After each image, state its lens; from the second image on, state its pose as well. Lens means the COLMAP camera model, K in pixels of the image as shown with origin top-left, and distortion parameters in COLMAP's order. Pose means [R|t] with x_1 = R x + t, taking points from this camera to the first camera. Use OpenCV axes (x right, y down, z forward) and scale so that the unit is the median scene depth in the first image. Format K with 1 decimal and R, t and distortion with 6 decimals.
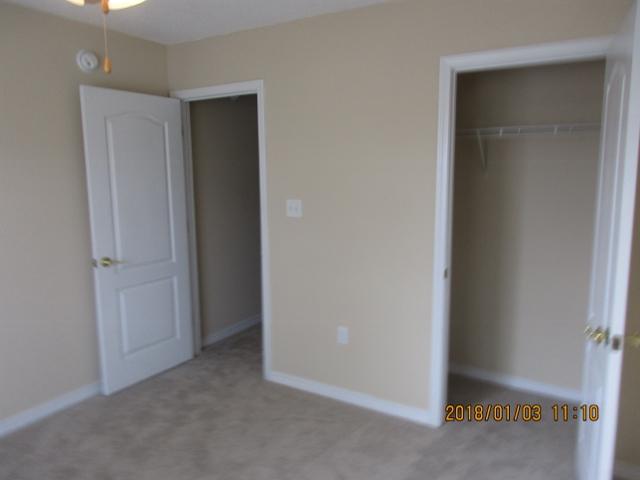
lens RADIAL K [[496.7, 0, 320.0], [0, 496.7, 240.0], [0, 0, 1]] dist [0.036286, -0.003106]
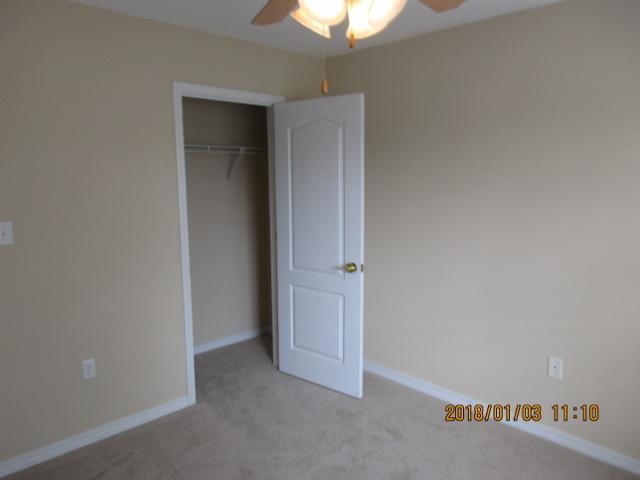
lens RADIAL K [[496.7, 0, 320.0], [0, 496.7, 240.0], [0, 0, 1]] dist [0.036286, -0.003106]
pose [[0.239661, -0.133894, 0.961579, -0.790587], [0.147419, 0.983978, 0.100271, -0.070945], [-0.959599, 0.117724, 0.255560, 0.411939]]
